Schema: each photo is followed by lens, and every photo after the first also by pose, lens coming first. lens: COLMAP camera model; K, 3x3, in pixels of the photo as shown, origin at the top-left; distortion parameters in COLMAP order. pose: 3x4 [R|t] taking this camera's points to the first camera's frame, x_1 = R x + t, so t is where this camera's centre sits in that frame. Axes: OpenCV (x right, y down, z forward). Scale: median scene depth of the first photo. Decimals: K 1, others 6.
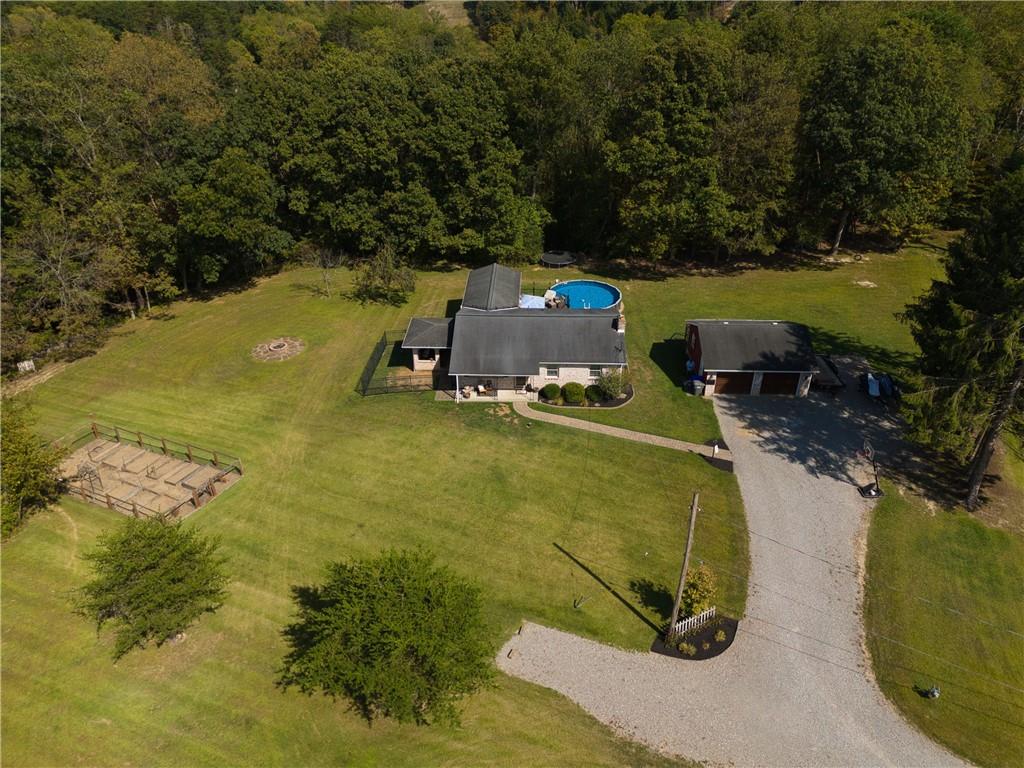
lens RADIAL K [[720.4, 0, 516.8], [0, 720.4, 383.9], [0, 0, 1]] dist [0.071106, -0.060785]
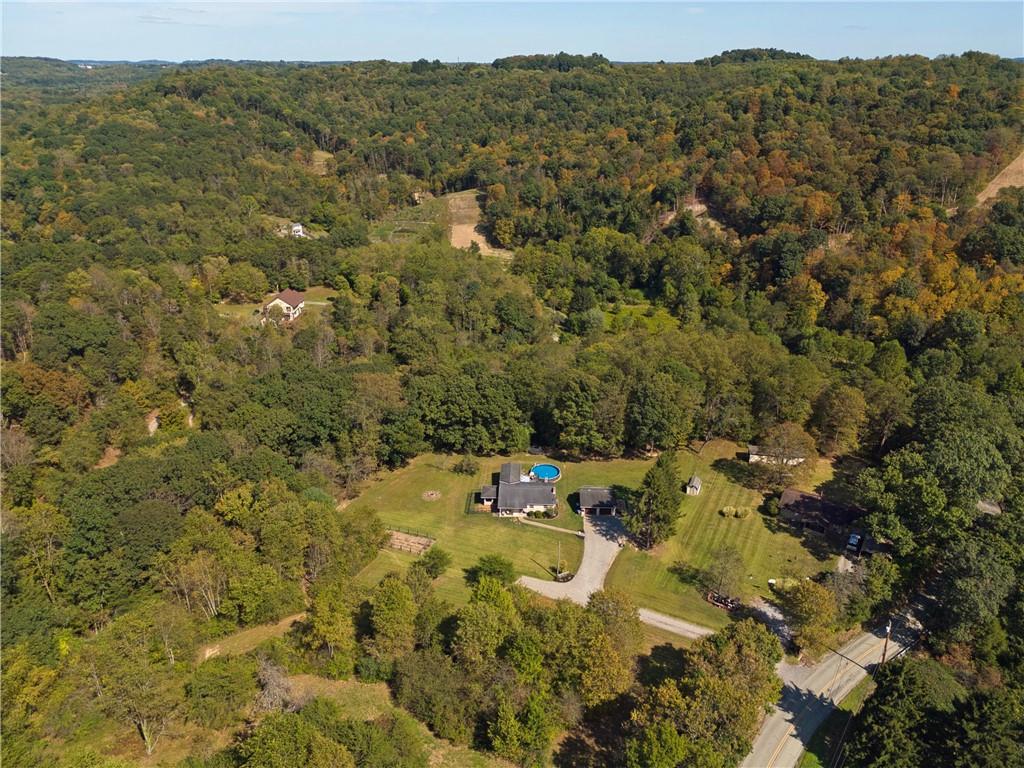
lens RADIAL K [[720.4, 0, 513.2], [0, 720.4, 376.5], [0, 0, 1]] dist [0.071106, -0.060785]
pose [[0.999989, 0.004773, 0.000170, -0.024499], [-0.004704, 0.990430, -0.137937, -0.114916], [-0.000827, 0.137935, 0.990441, -1.705255]]
